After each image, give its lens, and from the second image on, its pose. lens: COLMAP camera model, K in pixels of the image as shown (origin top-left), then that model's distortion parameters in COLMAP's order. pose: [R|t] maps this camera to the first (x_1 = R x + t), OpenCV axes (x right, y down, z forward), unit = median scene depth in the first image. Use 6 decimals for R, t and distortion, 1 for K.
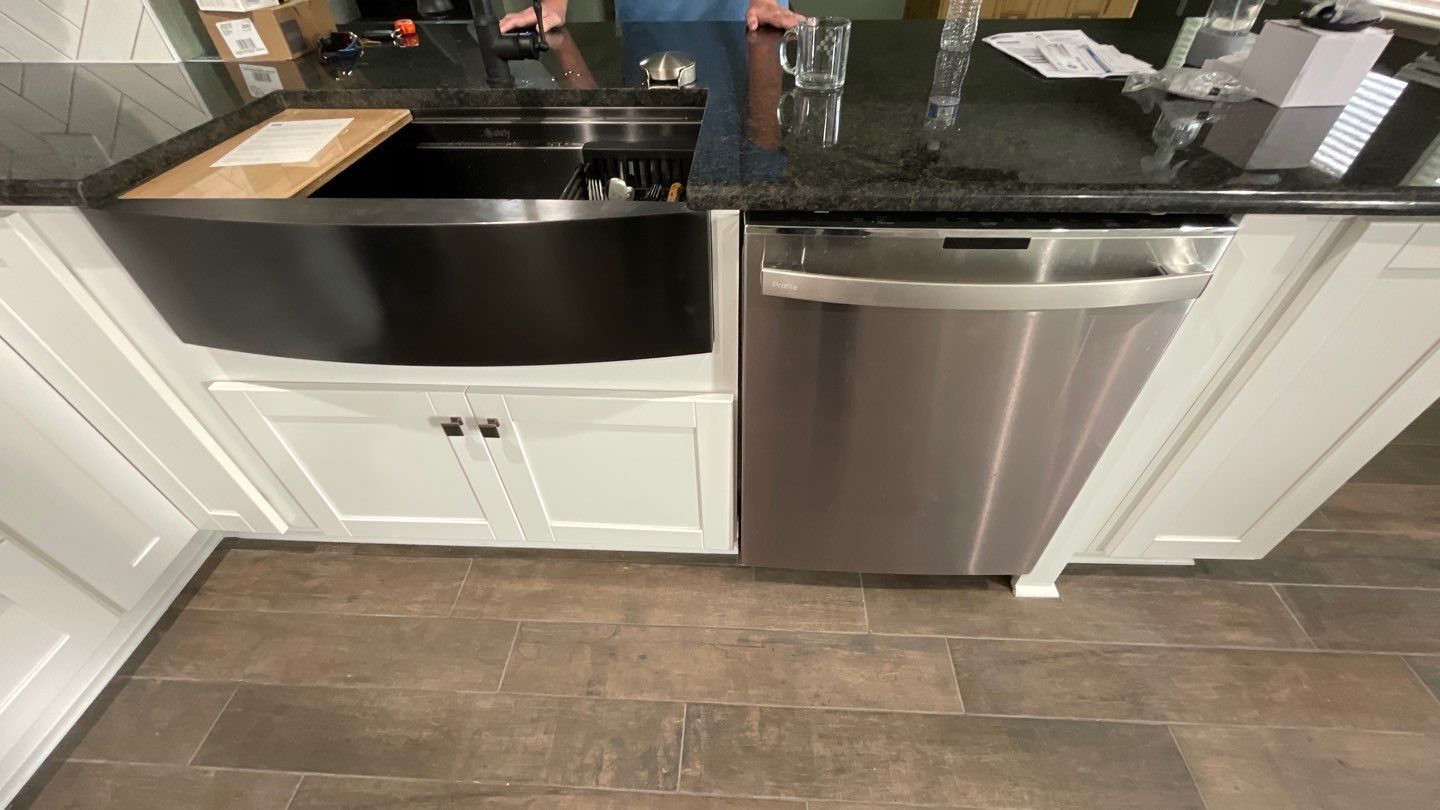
lens RADIAL K [[586.7, 0, 720.5], [0, 586.7, 404.6], [0, 0, 1]] dist [-0.003011, 0.000429]
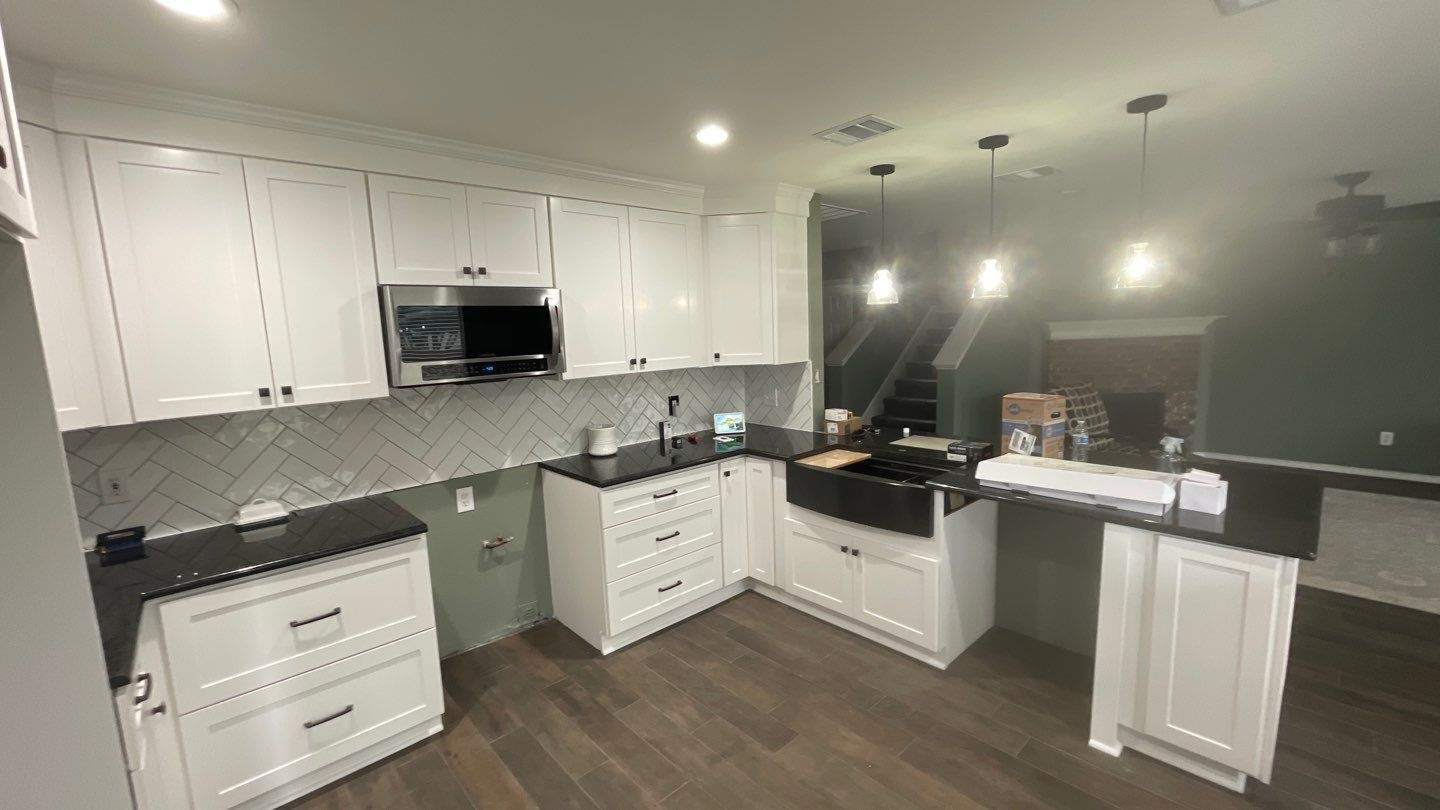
lens RADIAL K [[586.7, 0, 724.0], [0, 586.7, 404.8], [0, 0, 1]] dist [-0.003011, 0.000429]
pose [[0.717136, 0.083374, -0.691929, 0.907984], [-0.451438, 0.811954, -0.370047, 0.683363], [0.530962, 0.577736, 0.619920, -1.301135]]
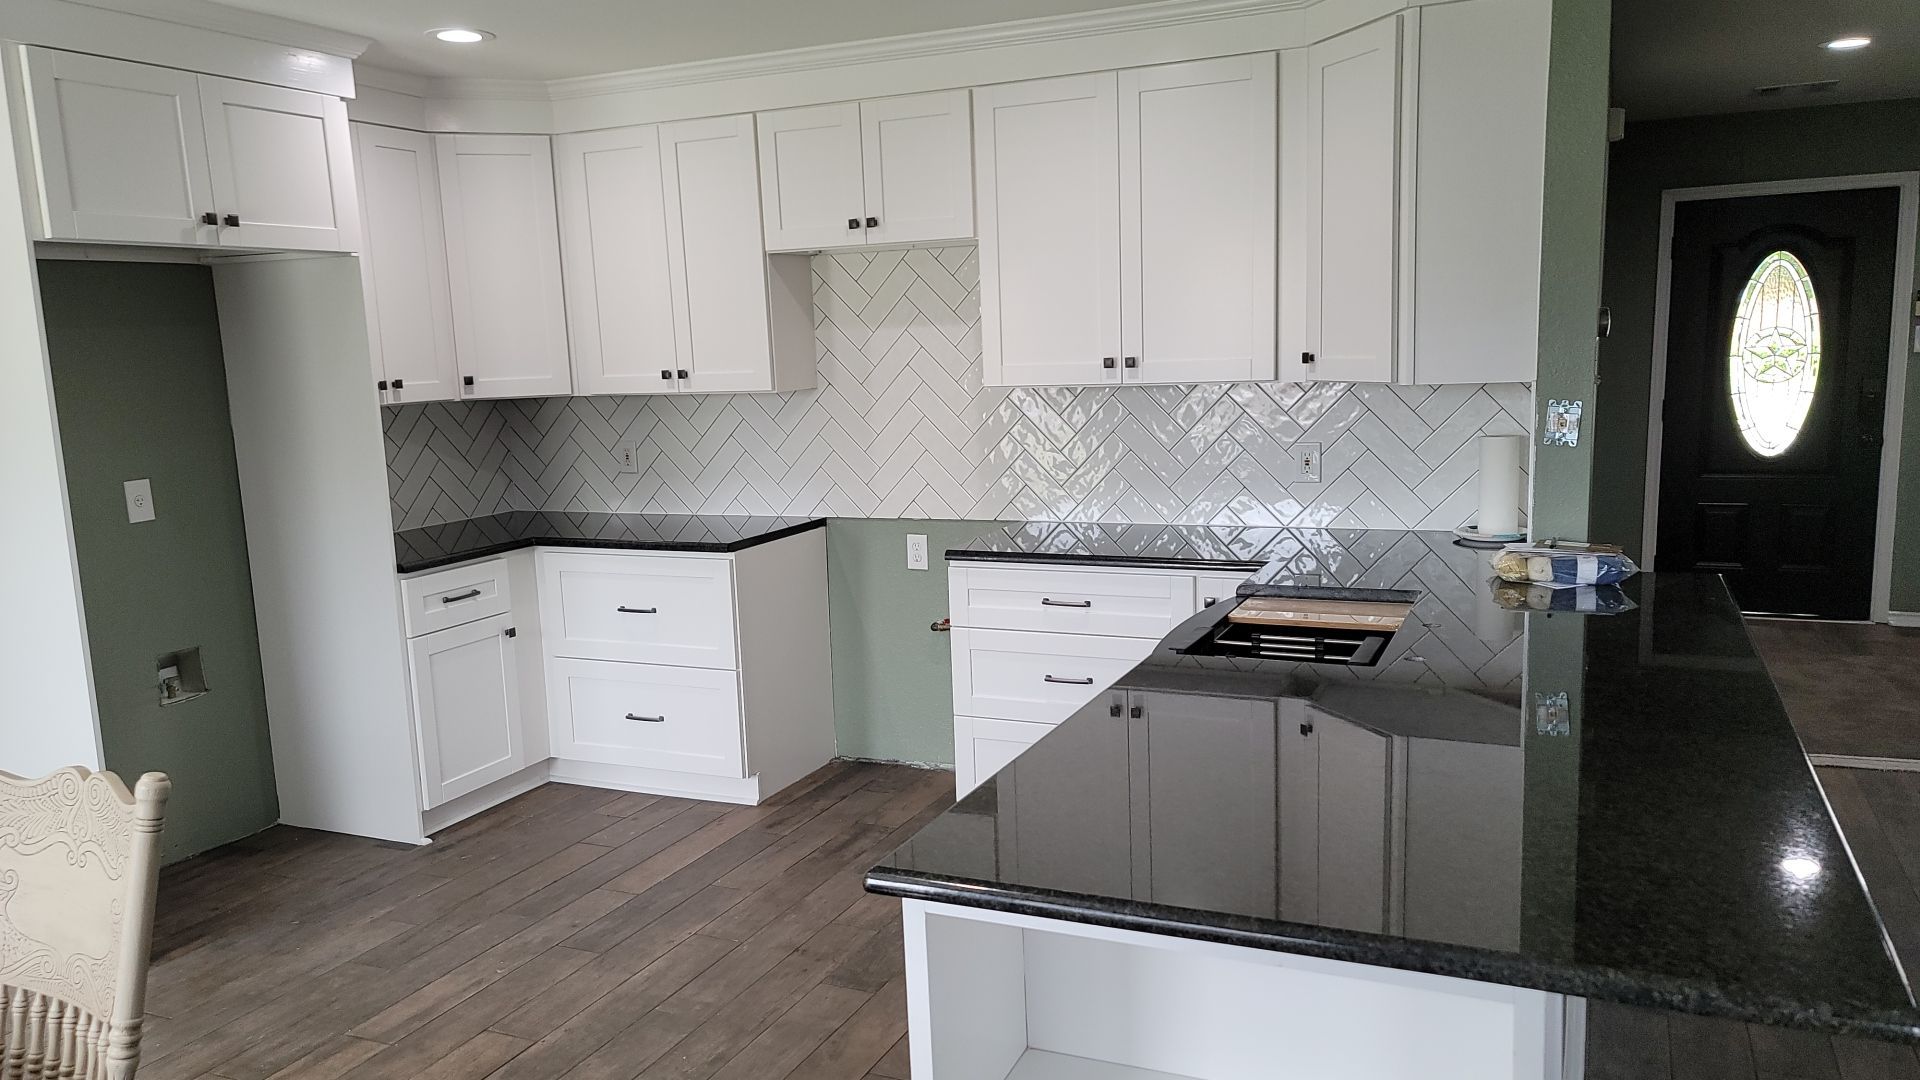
lens RADIAL K [[1406.9, 0, 939.4], [0, 1406.9, 581.6], [0, 0, 1]] dist [0.063335, -0.034862]
pose [[-0.374086, 0.187665, -0.908208, 2.203892], [-0.593733, 0.703838, 0.389991, -1.019462], [0.712419, 0.685124, -0.151873, 0.635079]]
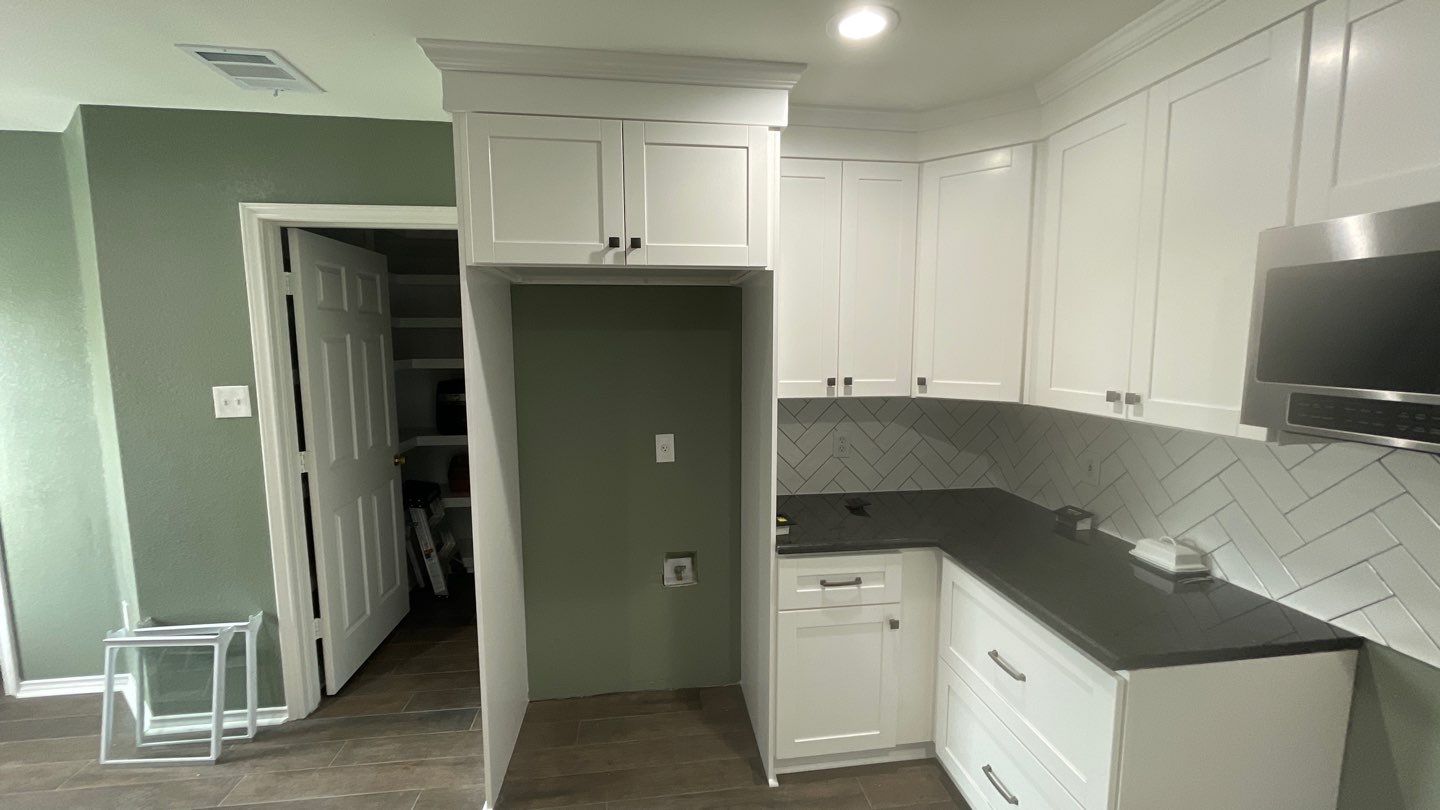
lens RADIAL K [[586.7, 0, 721.1], [0, 586.7, 405.0], [0, 0, 1]] dist [-0.003011, 0.000429]
pose [[-0.982548, 0.036081, -0.182474, -0.151812], [-0.113880, 0.658969, 0.743499, -0.296928], [0.147071, 0.751304, -0.643360, -0.182624]]
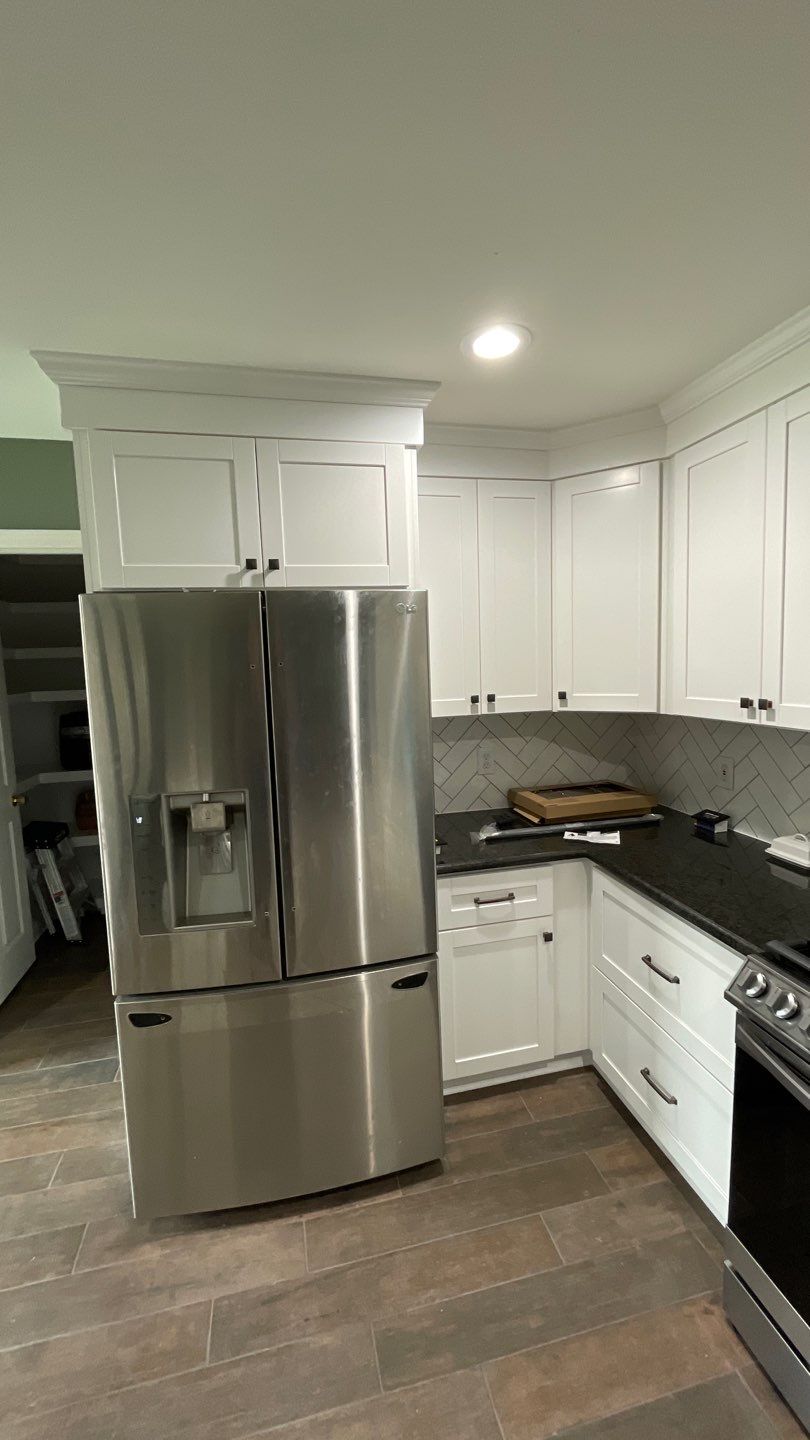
lens RADIAL K [[586.7, 0, 406.0], [0, 586.7, 721.9], [0, 0, 1]] dist [-0.003011, 0.000429]
pose [[-0.960000, 0.075838, -0.269534, -0.117946], [-0.151405, 0.669152, 0.727538, -0.277773], [0.235534, 0.739245, -0.630904, -0.205347]]
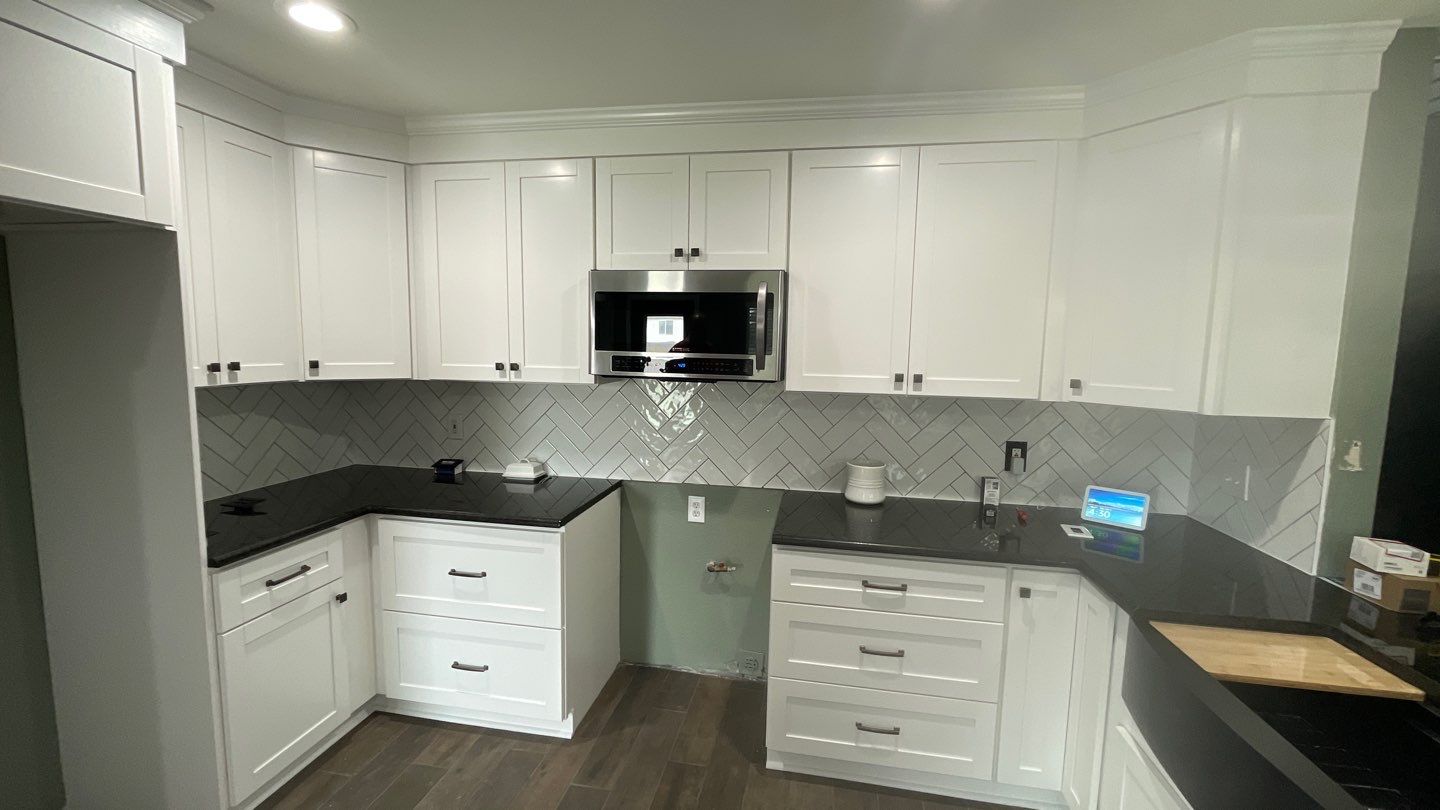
lens RADIAL K [[586.7, 0, 721.2], [0, 586.7, 405.2], [0, 0, 1]] dist [-0.003011, 0.000429]
pose [[-0.128863, 0.115902, -0.984866, 0.599336], [-0.681930, 0.710697, 0.172863, -0.158928], [0.719976, 0.693885, -0.012545, -0.286821]]
